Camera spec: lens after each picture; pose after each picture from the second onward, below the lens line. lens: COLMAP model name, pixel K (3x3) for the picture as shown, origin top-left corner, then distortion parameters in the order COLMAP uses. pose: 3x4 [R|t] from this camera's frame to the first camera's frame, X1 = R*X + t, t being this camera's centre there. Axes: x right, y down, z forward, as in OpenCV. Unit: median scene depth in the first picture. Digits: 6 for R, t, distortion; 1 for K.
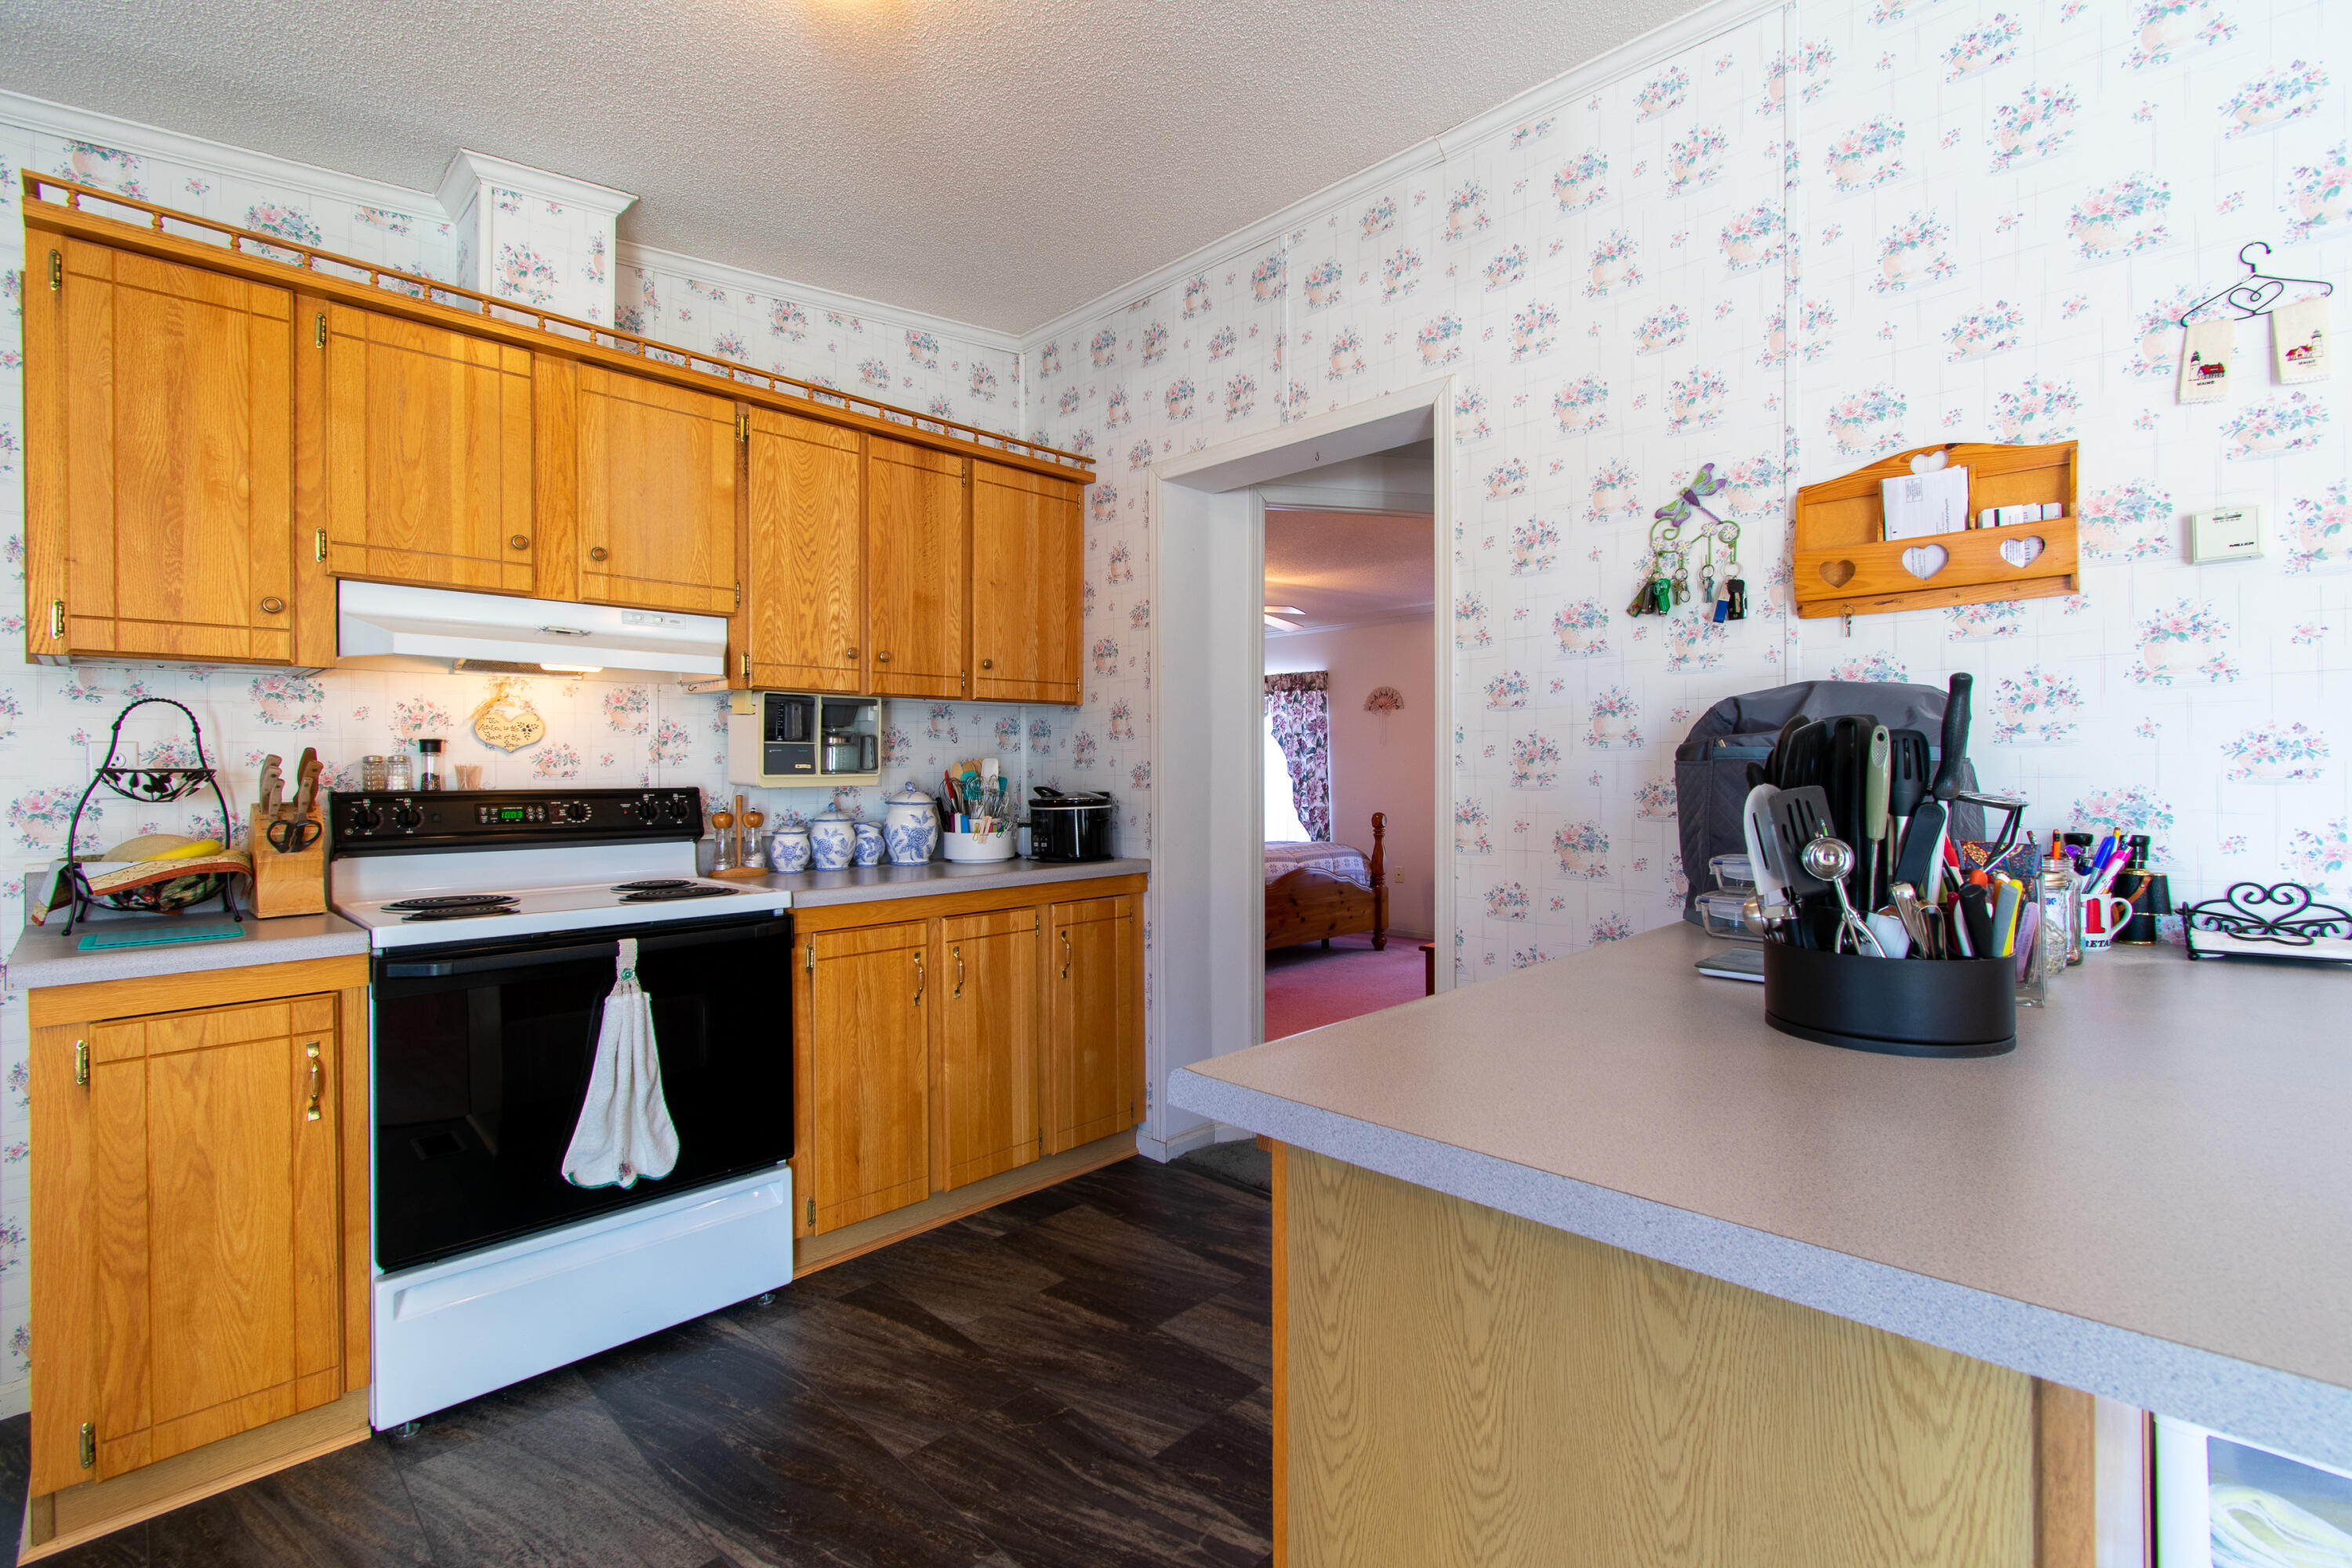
lens RADIAL K [[1049.7, 0, 1176.0], [0, 1049.7, 784.0], [0, 0, 1]] dist [-0.000046, 0.000347]
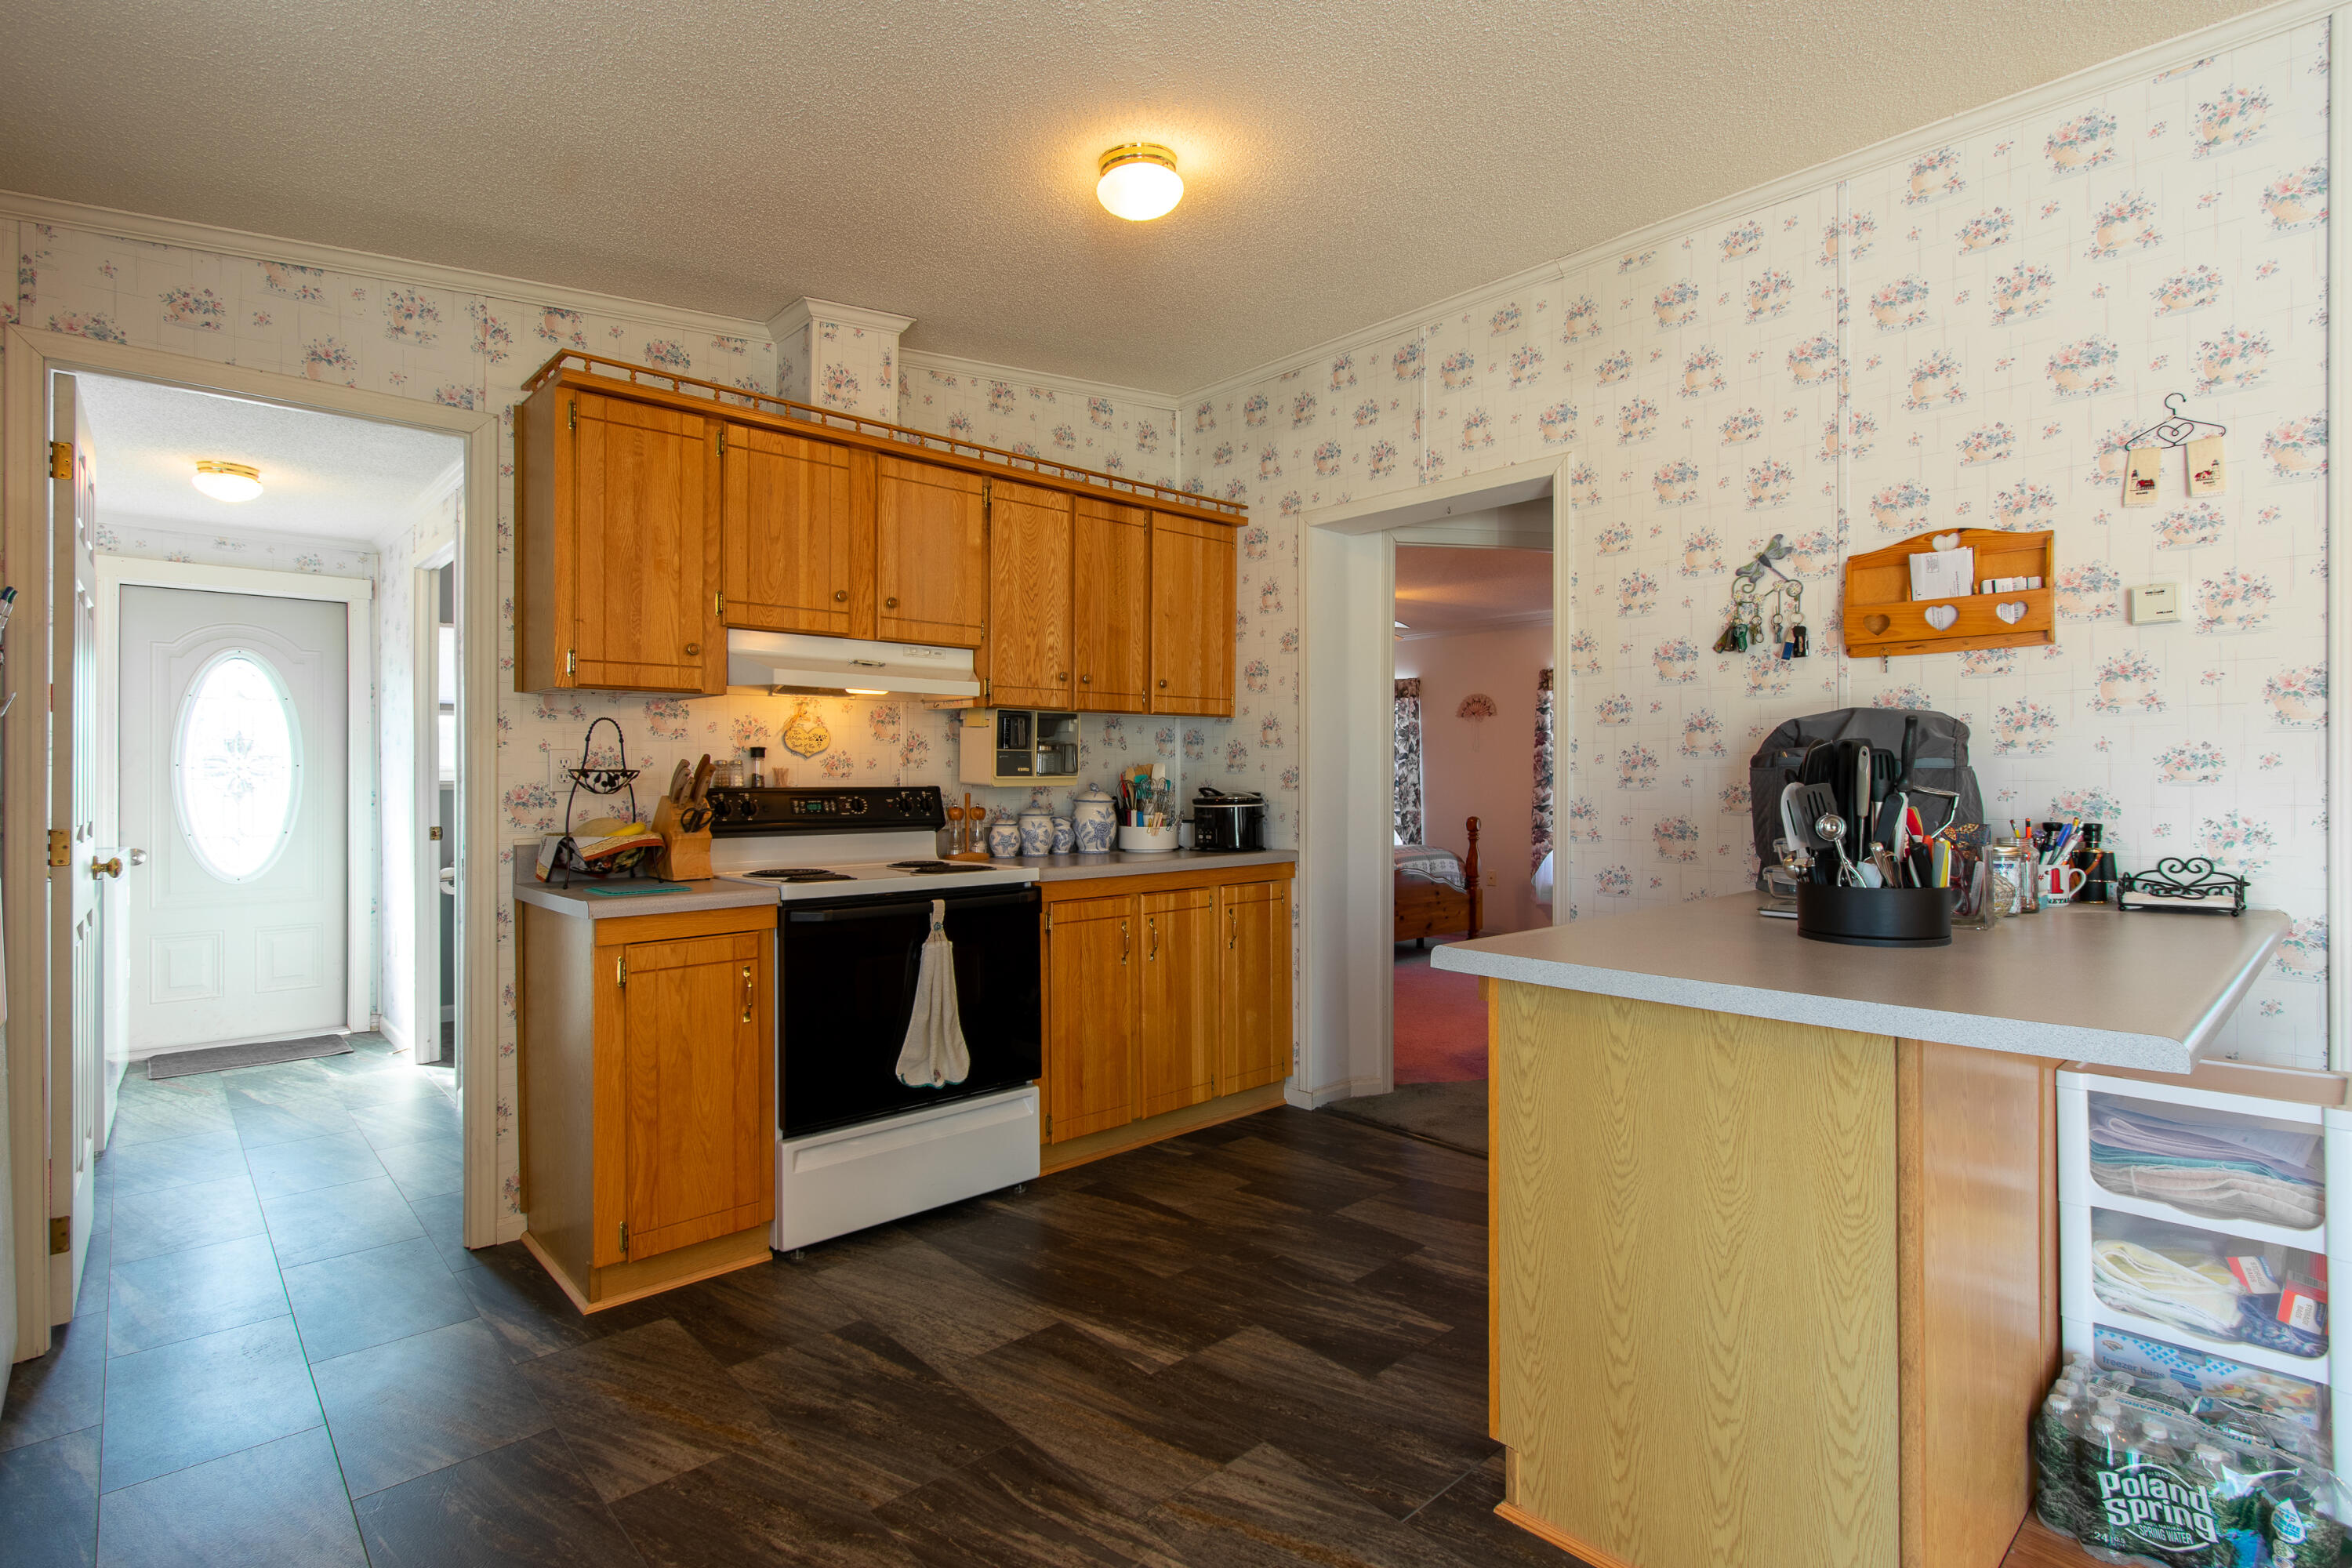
lens RADIAL K [[1125.9, 0, 1176.0], [0, 1125.9, 784.0], [0, 0, 1]] dist [0.001237, -0.001549]
pose [[0.998888, 0.004182, -0.046953, -0.148302], [-0.004451, 0.999974, -0.005626, 0.008232], [0.046929, 0.005829, 0.998881, -0.374561]]
